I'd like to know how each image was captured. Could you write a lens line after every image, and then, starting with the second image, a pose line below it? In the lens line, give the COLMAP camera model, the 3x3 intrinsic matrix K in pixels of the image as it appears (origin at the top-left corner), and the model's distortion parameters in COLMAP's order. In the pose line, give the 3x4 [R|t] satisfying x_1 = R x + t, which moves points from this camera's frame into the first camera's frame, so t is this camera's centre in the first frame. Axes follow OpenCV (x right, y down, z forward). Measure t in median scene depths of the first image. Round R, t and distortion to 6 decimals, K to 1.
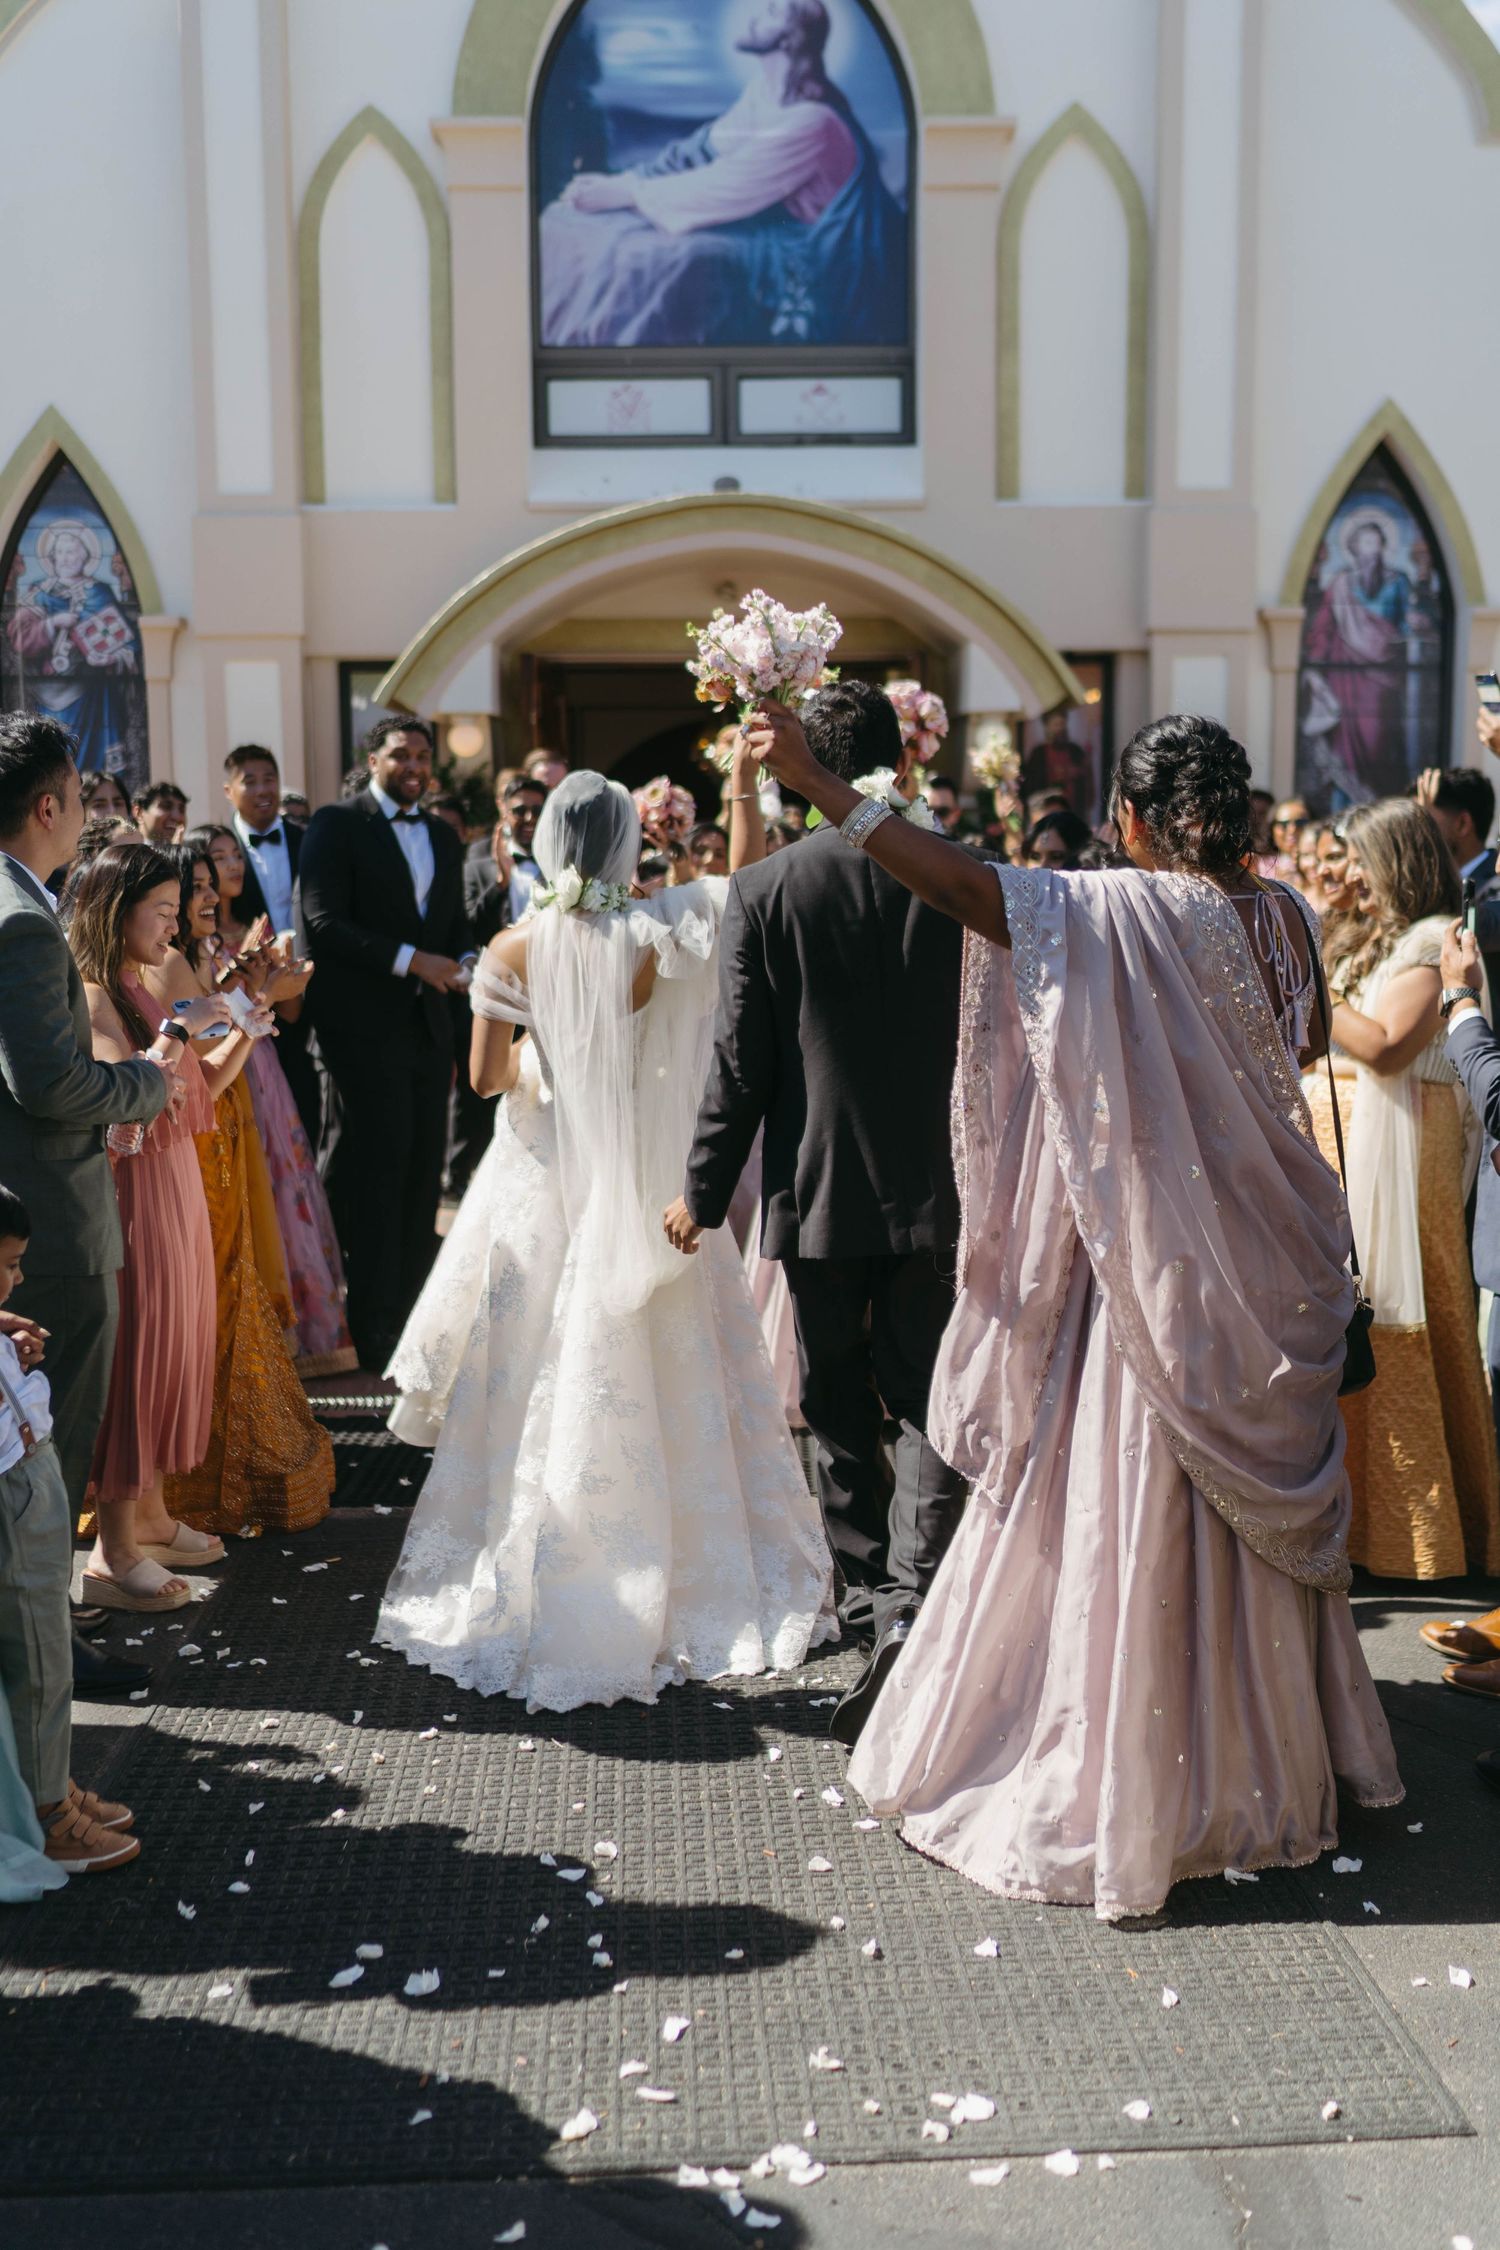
lens RADIAL K [[2119.0, 0, 750.0], [0, 2119.0, 1125.0], [0, 0, 1]] dist [0.007147, -0.017440]
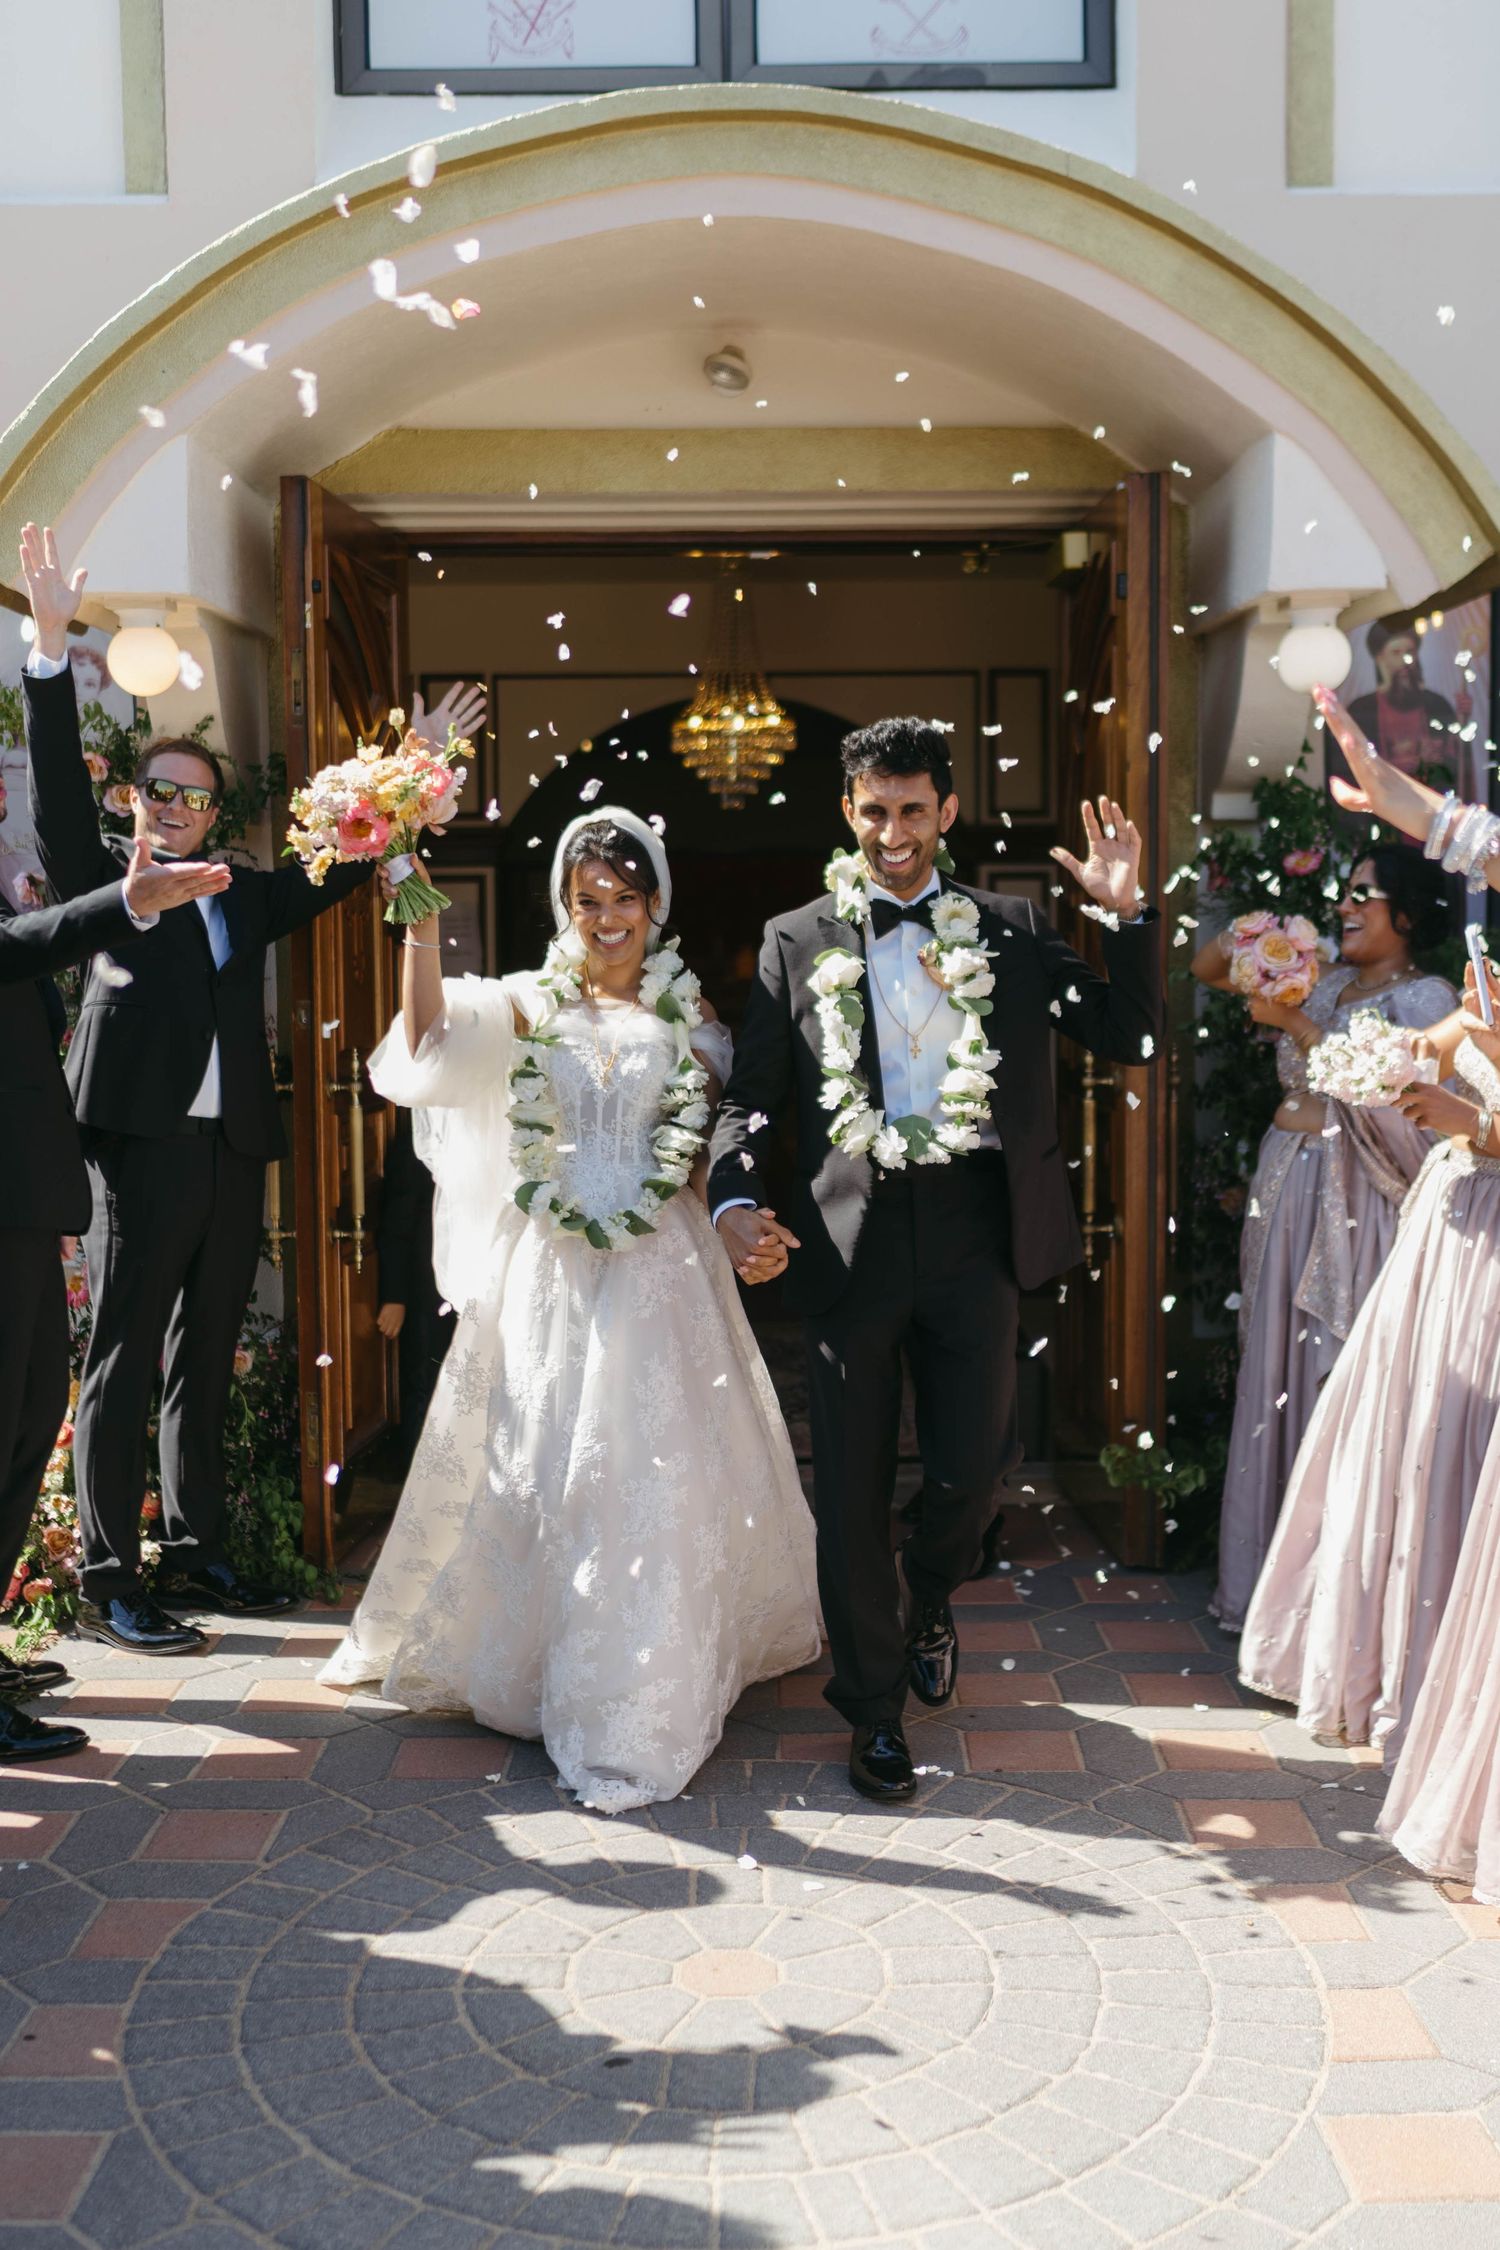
lens RADIAL K [[2119.0, 0, 750.0], [0, 2119.0, 1125.0], [0, 0, 1]] dist [0.007147, -0.017440]
pose [[0.999882, 0.003287, -0.014991, 0.002397], [-0.003817, 0.999364, -0.035466, -0.063783], [0.014865, 0.035519, 0.999258, 0.528153]]
